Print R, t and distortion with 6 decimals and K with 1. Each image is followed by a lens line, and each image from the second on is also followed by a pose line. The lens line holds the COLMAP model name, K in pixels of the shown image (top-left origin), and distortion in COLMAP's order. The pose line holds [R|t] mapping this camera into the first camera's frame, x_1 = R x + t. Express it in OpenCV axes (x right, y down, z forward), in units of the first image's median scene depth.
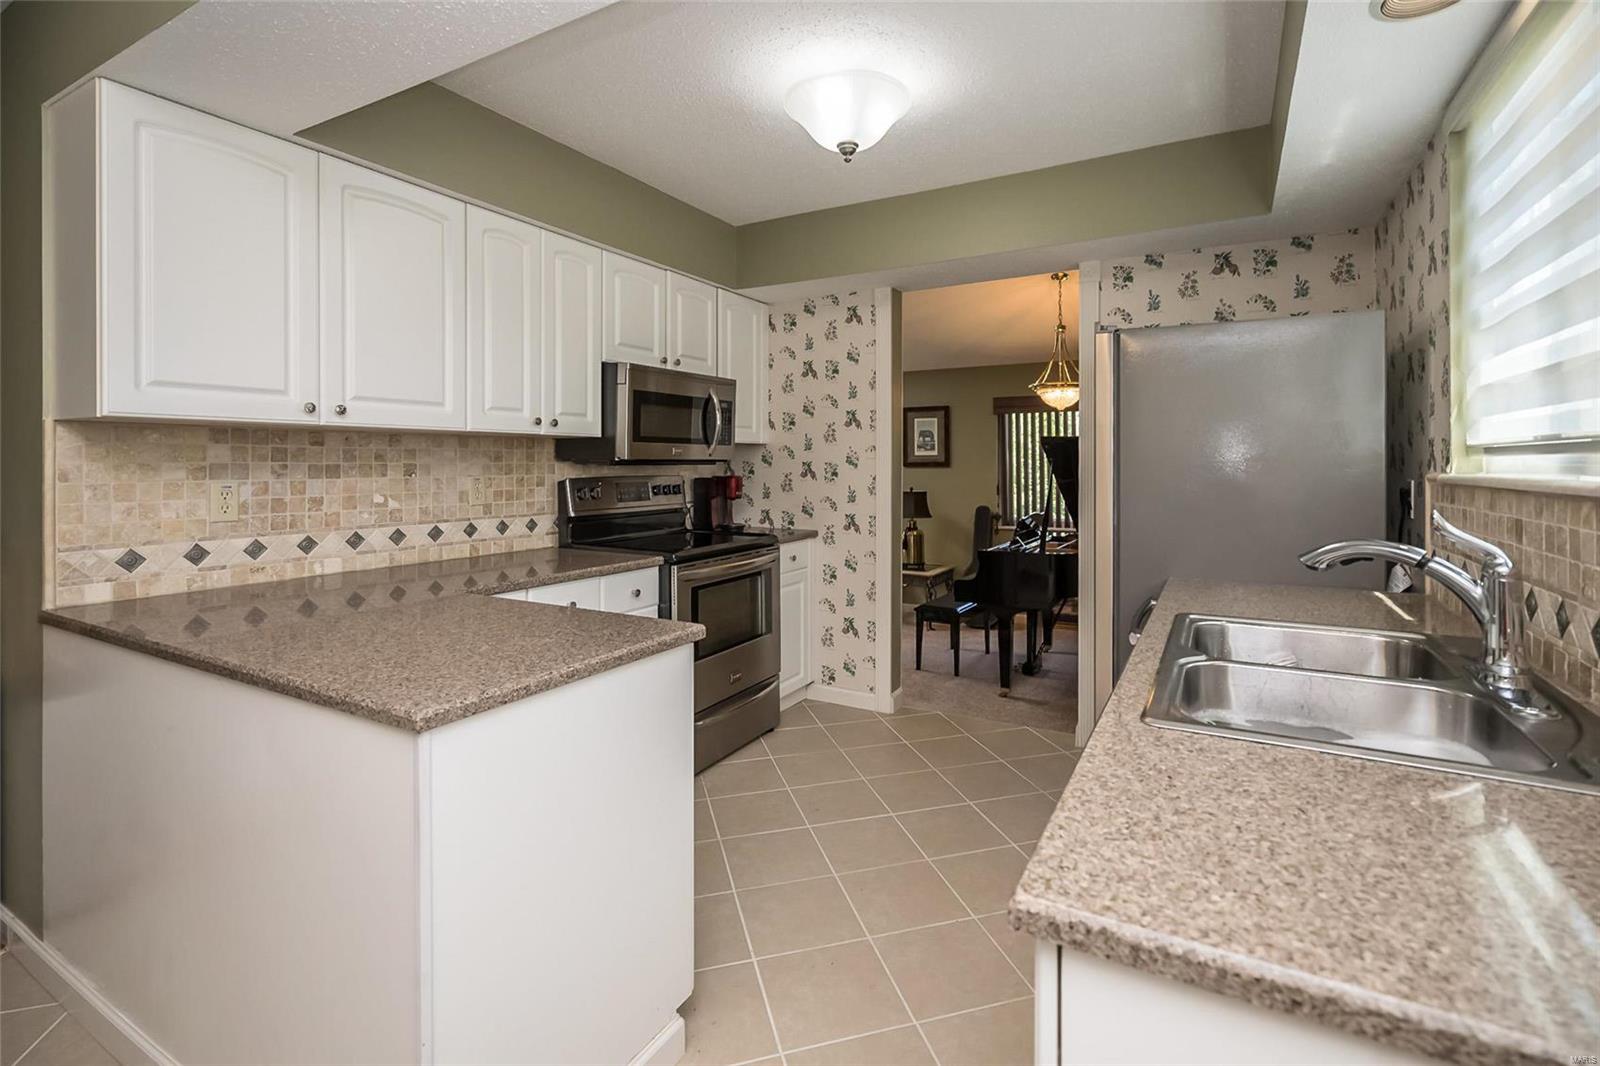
lens RADIAL K [[708.8, 0, 833.6], [0, 708.8, 468.3], [0, 0, 1]] dist [-0.002556, 0.000967]
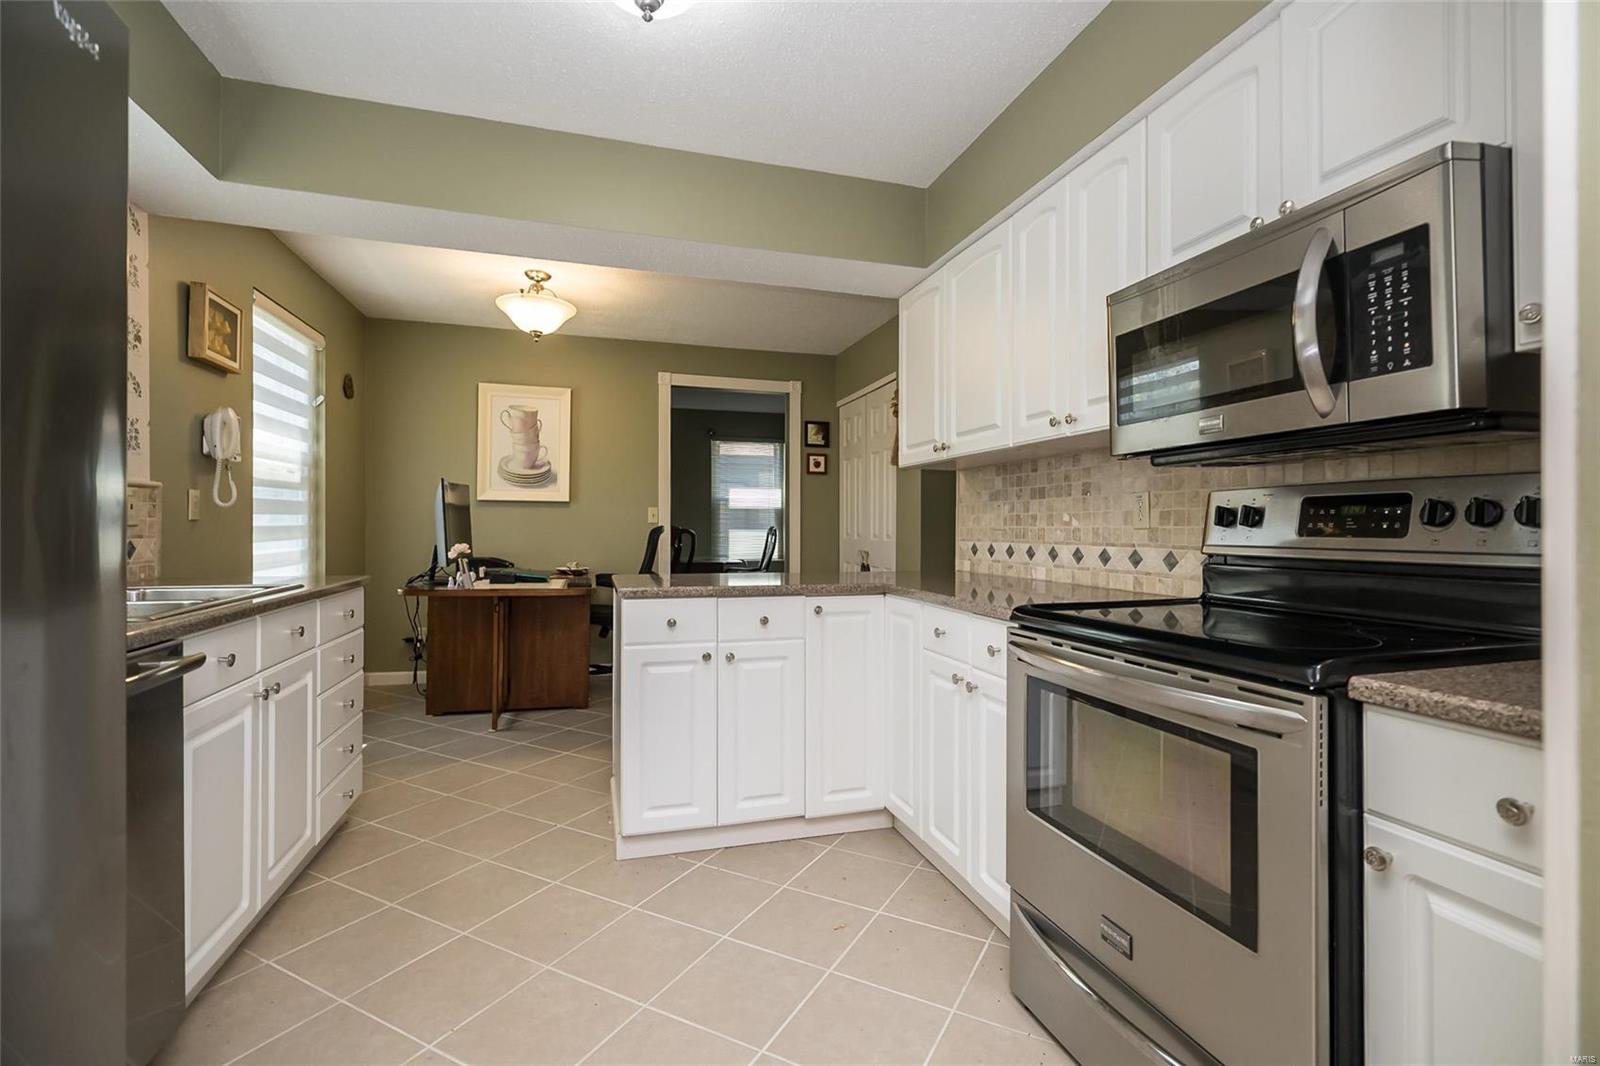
lens RADIAL K [[708.8, 0, 805.4], [0, 708.8, 526.1], [0, 0, 1]] dist [-0.002556, 0.000967]
pose [[-0.714358, -0.000534, -0.699780, 0.376089], [-0.003376, 0.999991, 0.002684, 0.054656], [0.699772, 0.004280, -0.714354, 1.487613]]
